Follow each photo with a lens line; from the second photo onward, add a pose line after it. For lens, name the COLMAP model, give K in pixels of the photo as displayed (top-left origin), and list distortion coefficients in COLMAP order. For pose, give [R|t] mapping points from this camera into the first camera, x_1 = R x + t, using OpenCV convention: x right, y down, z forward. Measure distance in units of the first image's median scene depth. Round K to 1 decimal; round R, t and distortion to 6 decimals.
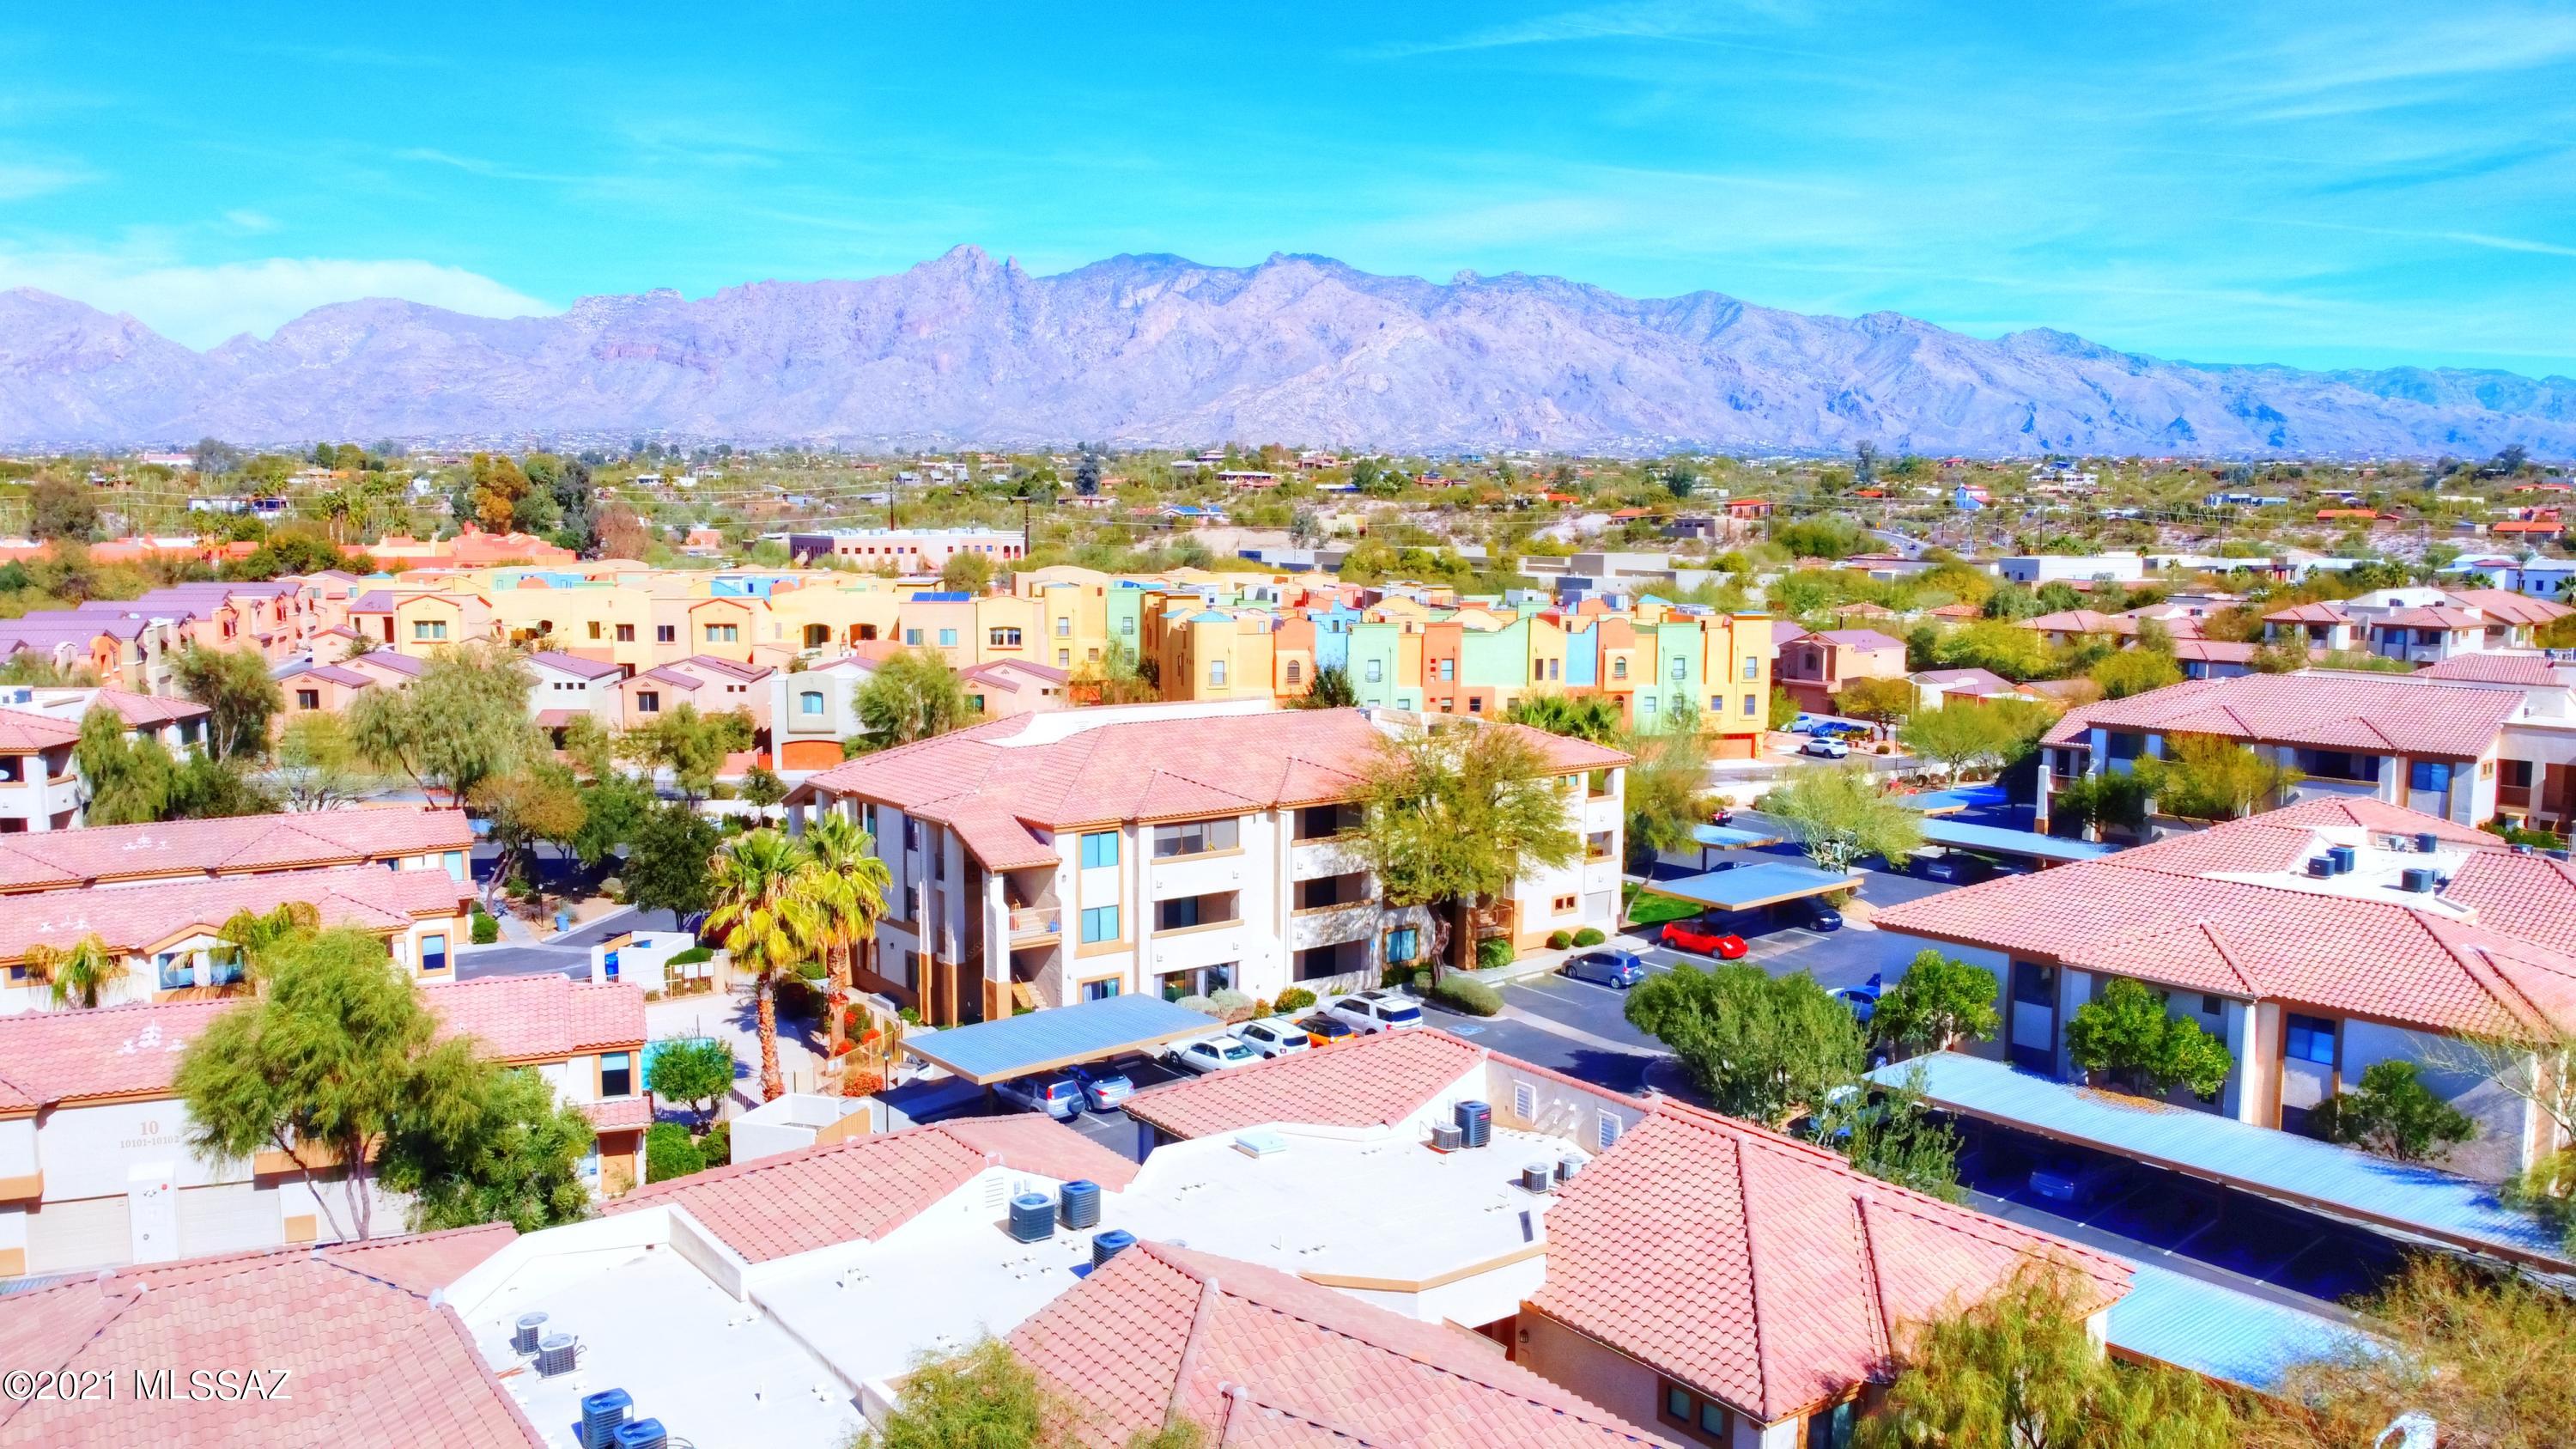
lens RADIAL K [[1927.2, 0, 1284.1], [0, 1927.2, 715.7], [0, 0, 1]] dist [0.007459, 0.001366]
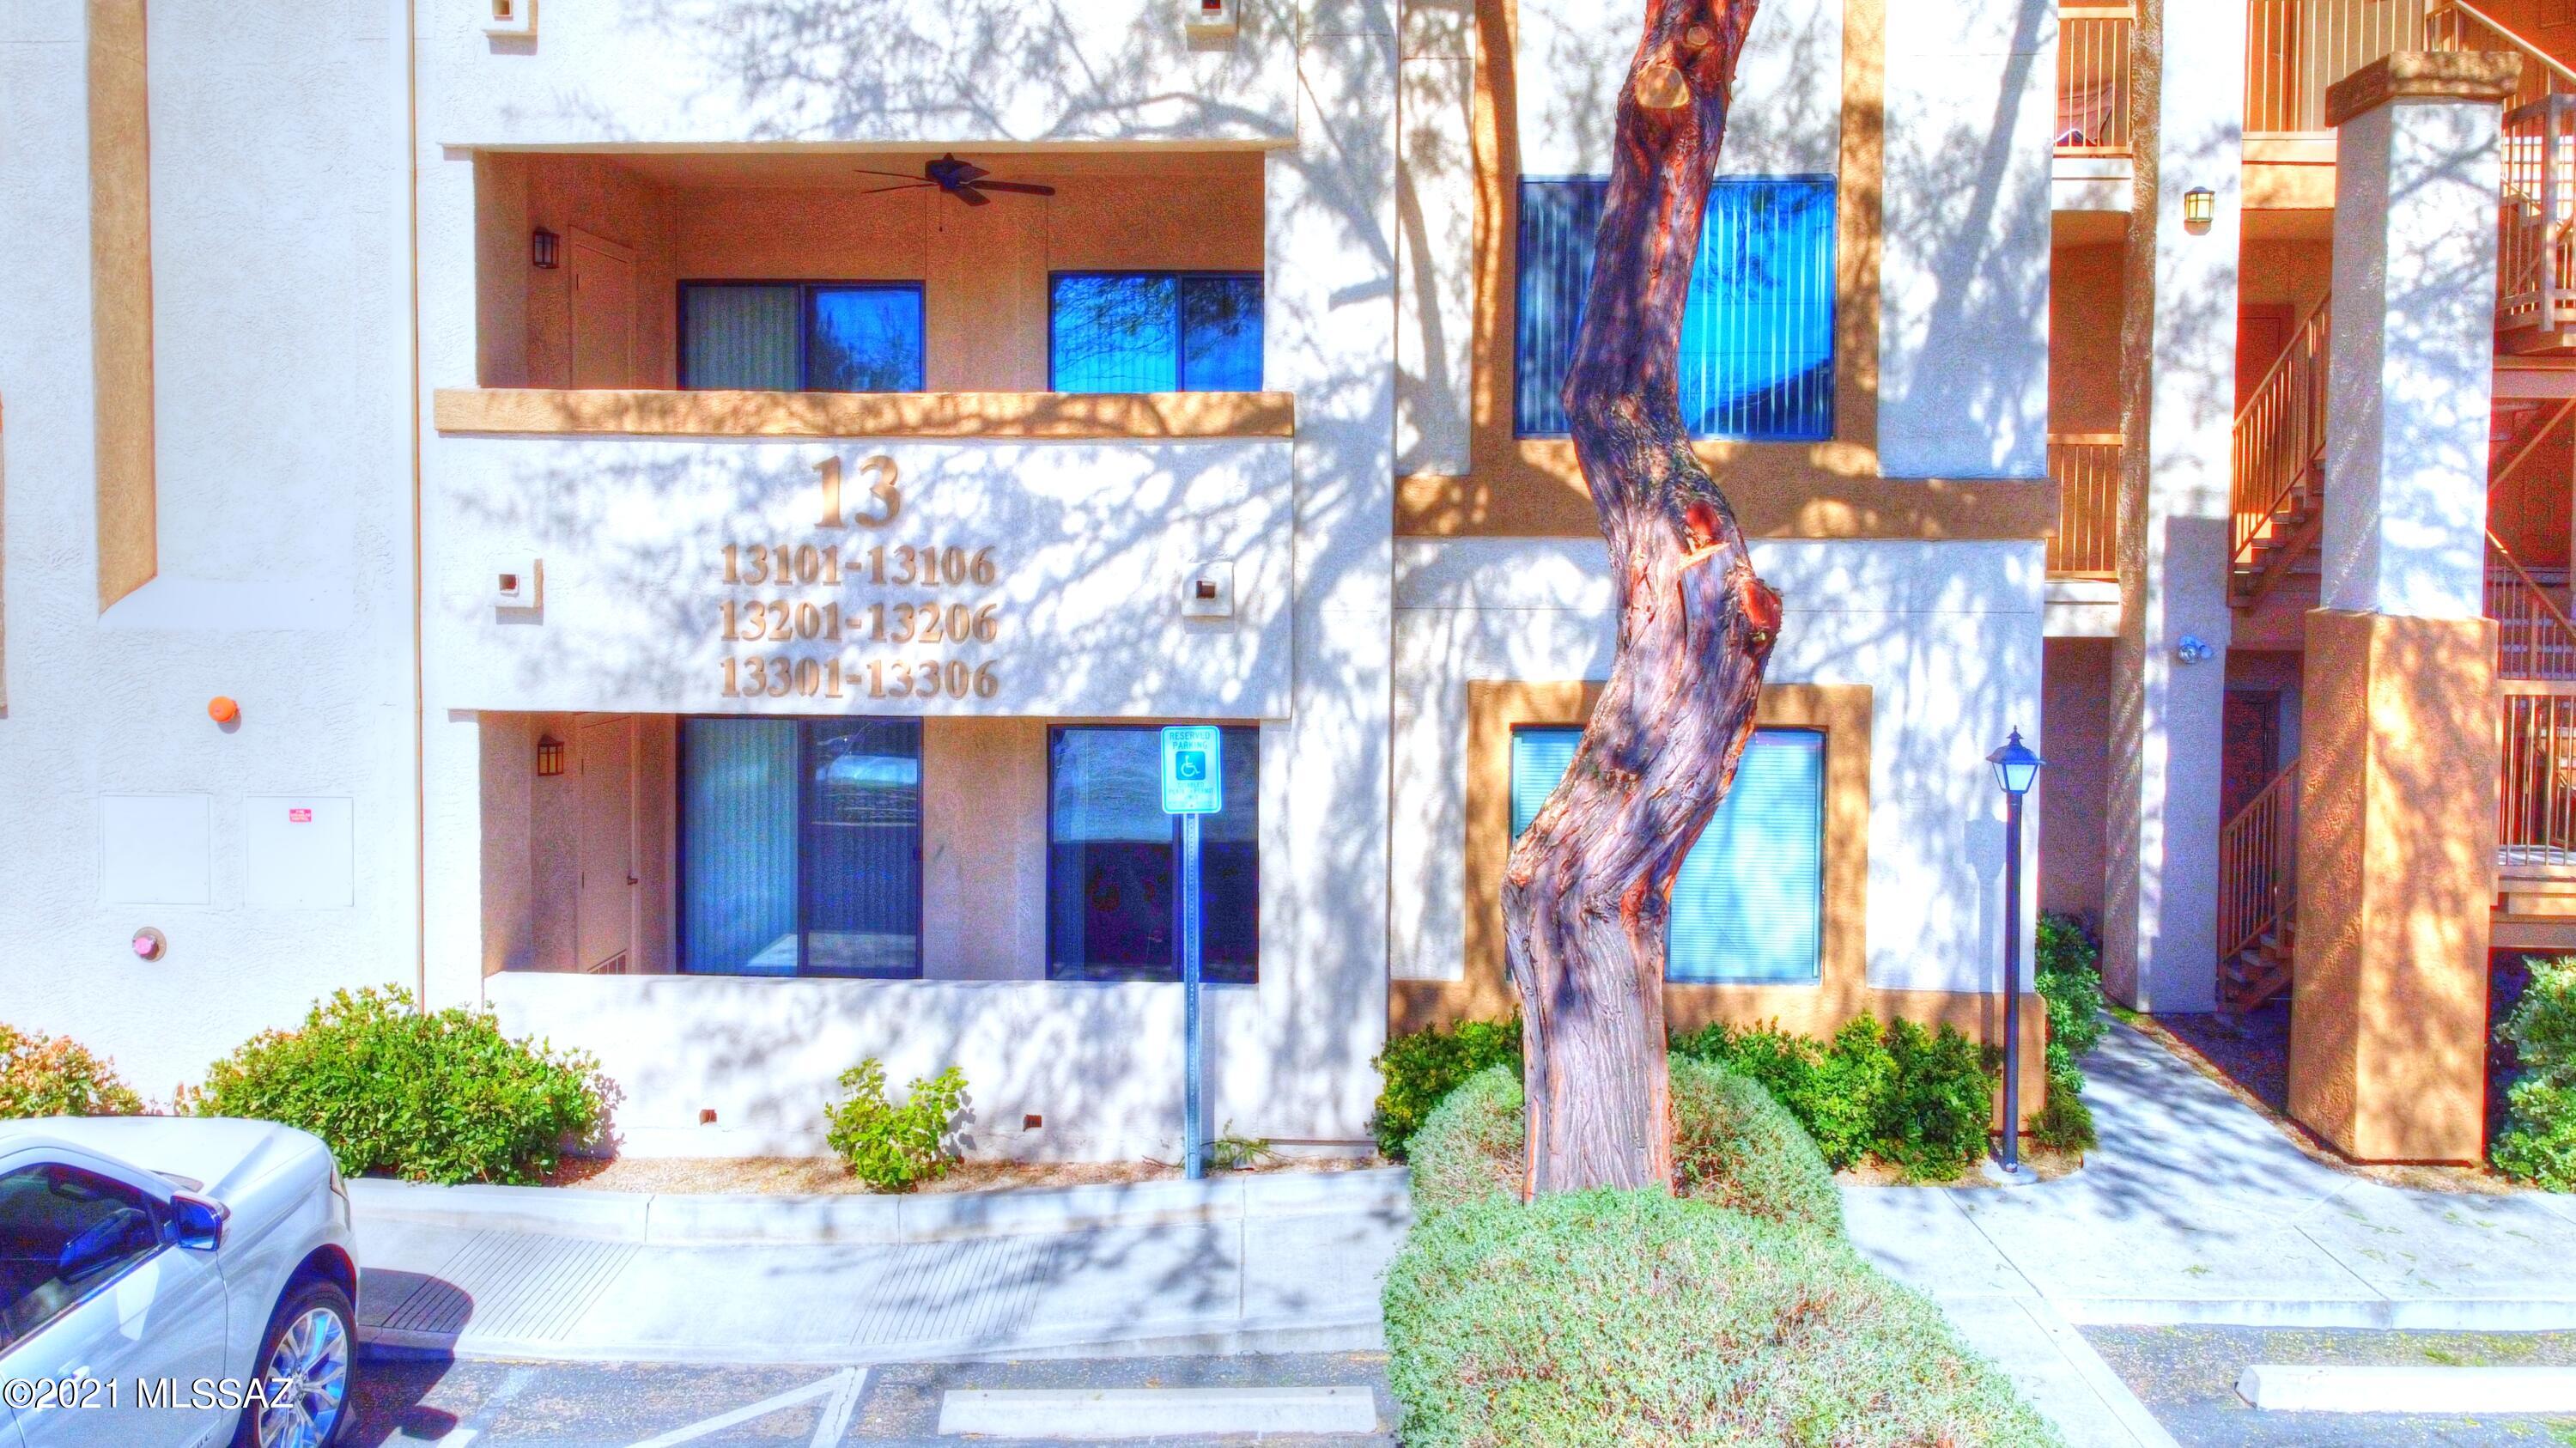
lens RADIAL K [[1927.1, 0, 1265.9], [0, 1927.1, 709.8], [0, 0, 1]] dist [0.007459, 0.001366]
pose [[0.769398, 0.039934, -0.637520, 0.125446], [-0.075038, 0.996784, -0.028121, 0.120702], [0.634347, 0.069475, 0.769920, 0.929271]]
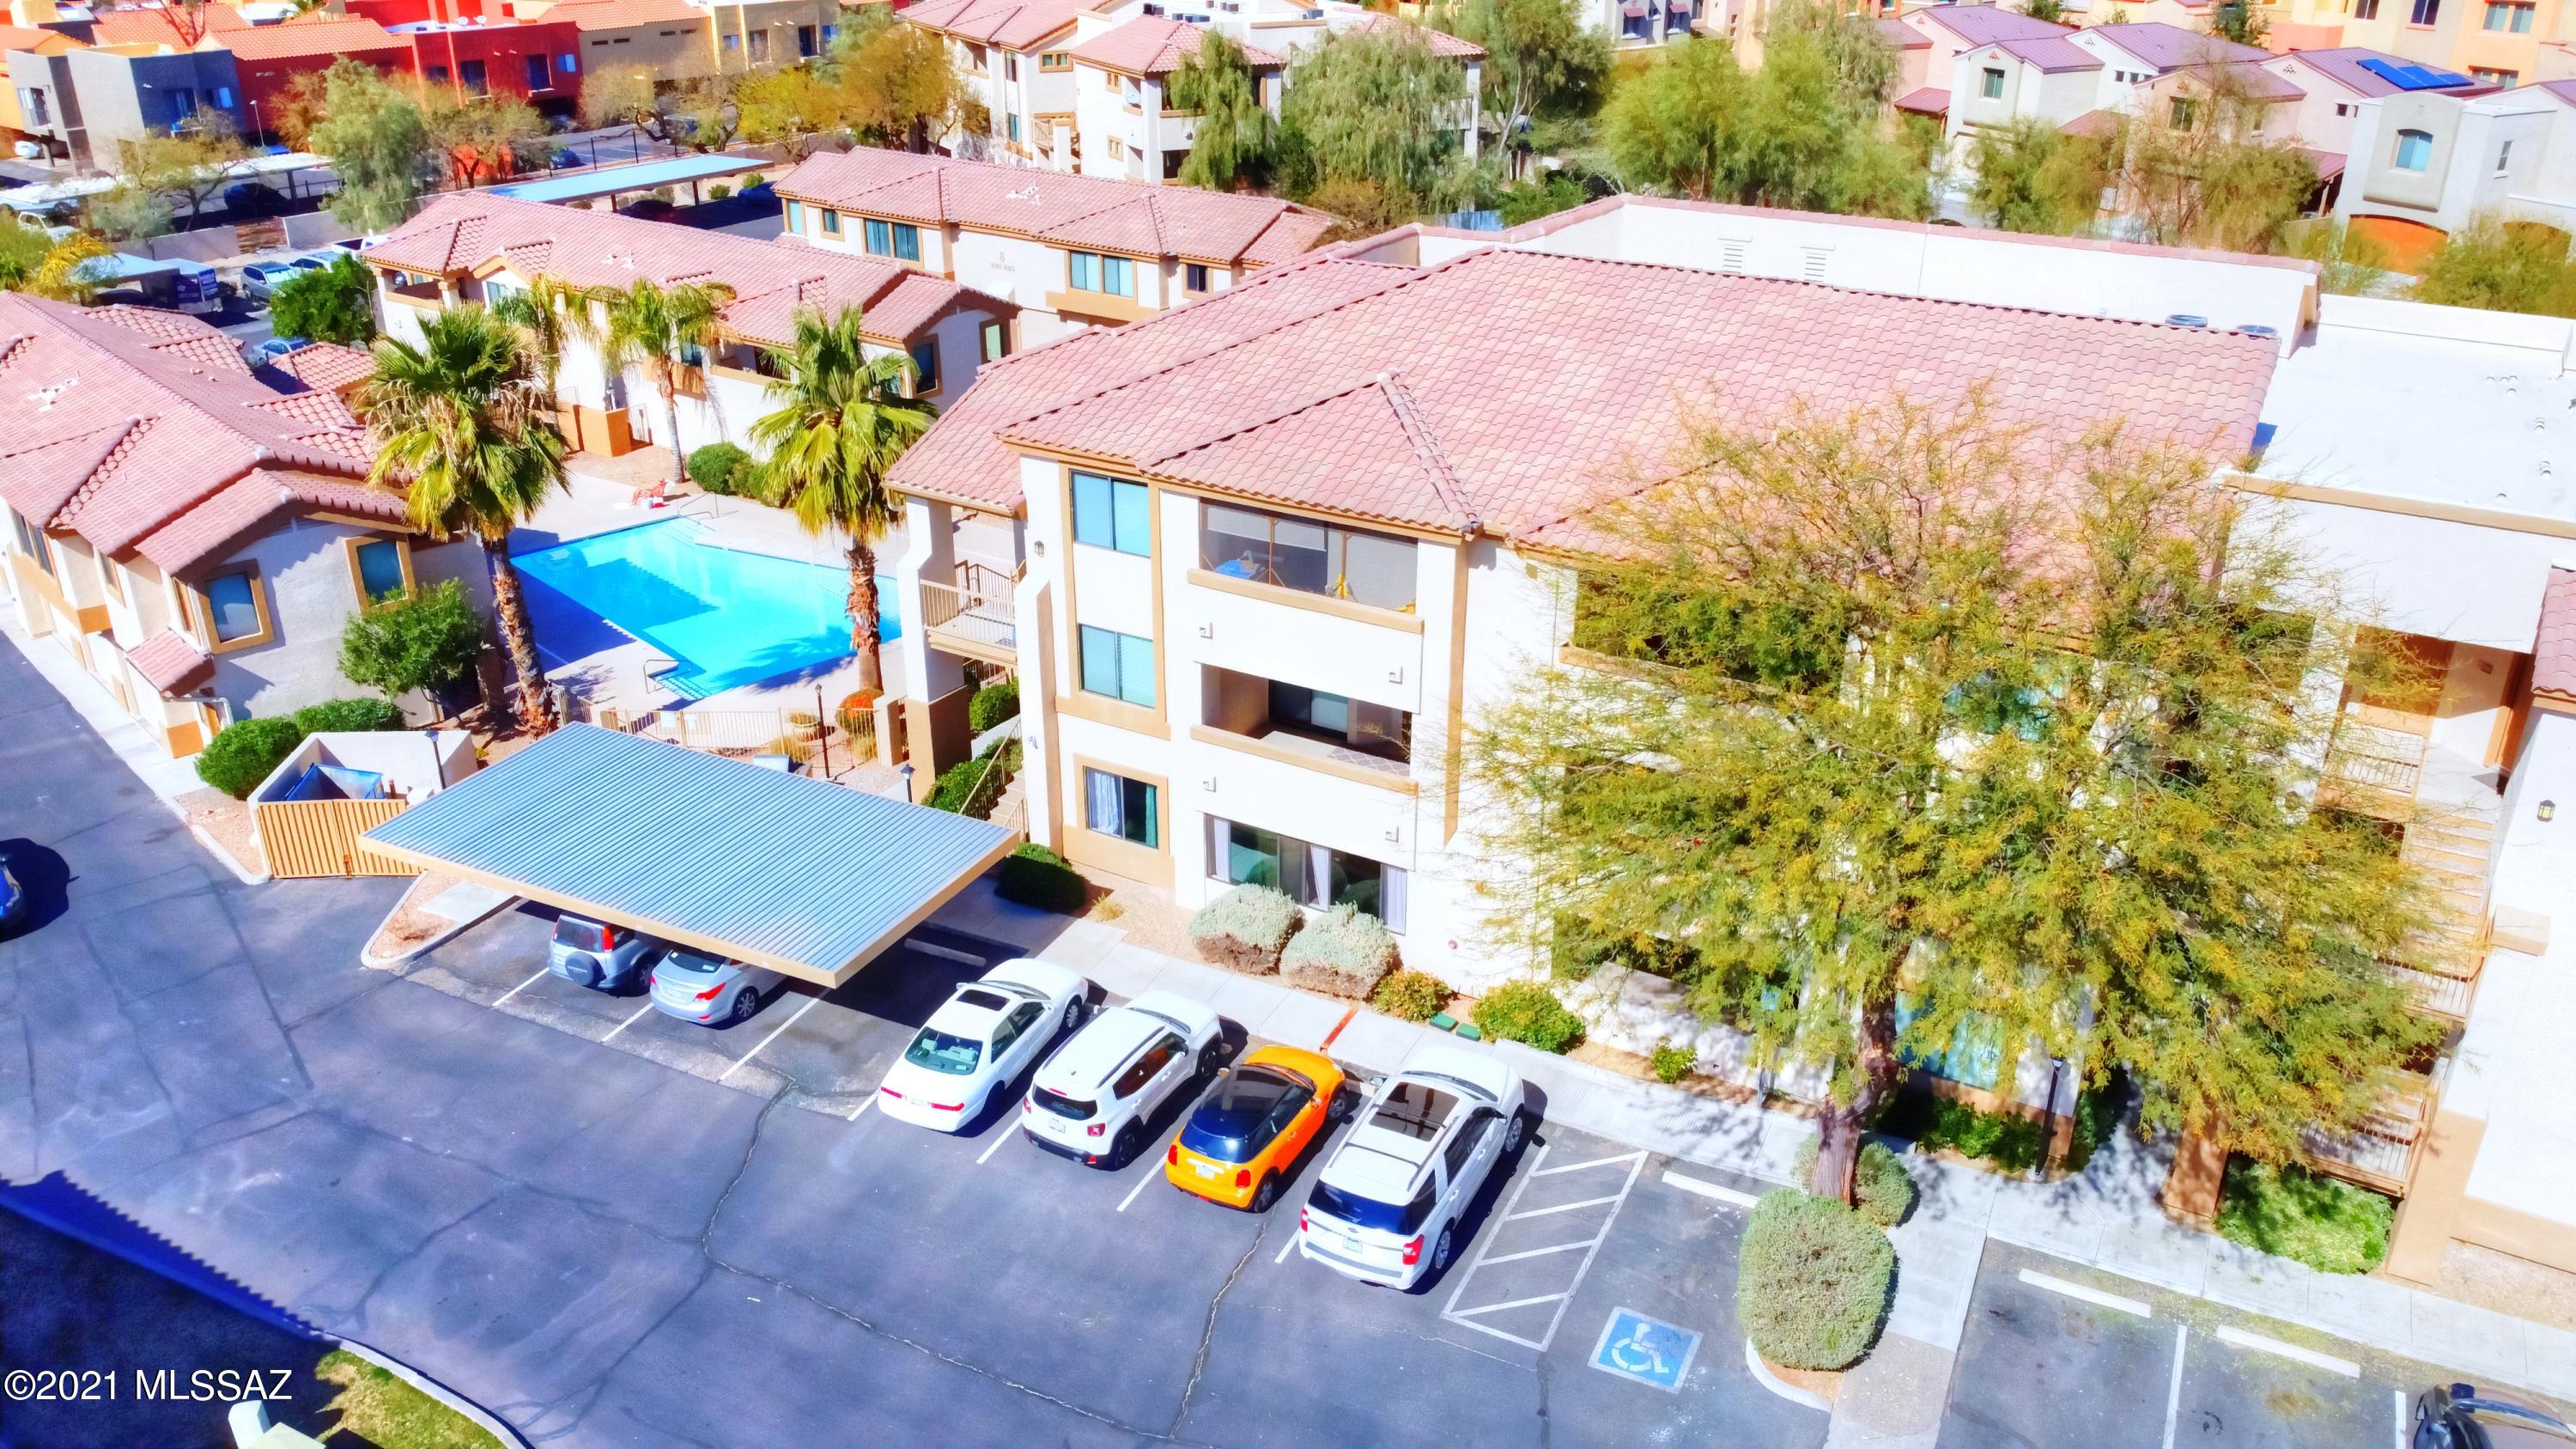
lens RADIAL K [[1927.2, 0, 1292.3], [0, 1927.2, 730.6], [0, 0, 1]] dist [0.007459, 0.001366]
pose [[0.390484, 0.386144, -0.835712, 0.300026], [-0.099735, 0.920182, 0.378573, -0.056316], [0.915191, -0.064477, 0.397829, 0.789555]]
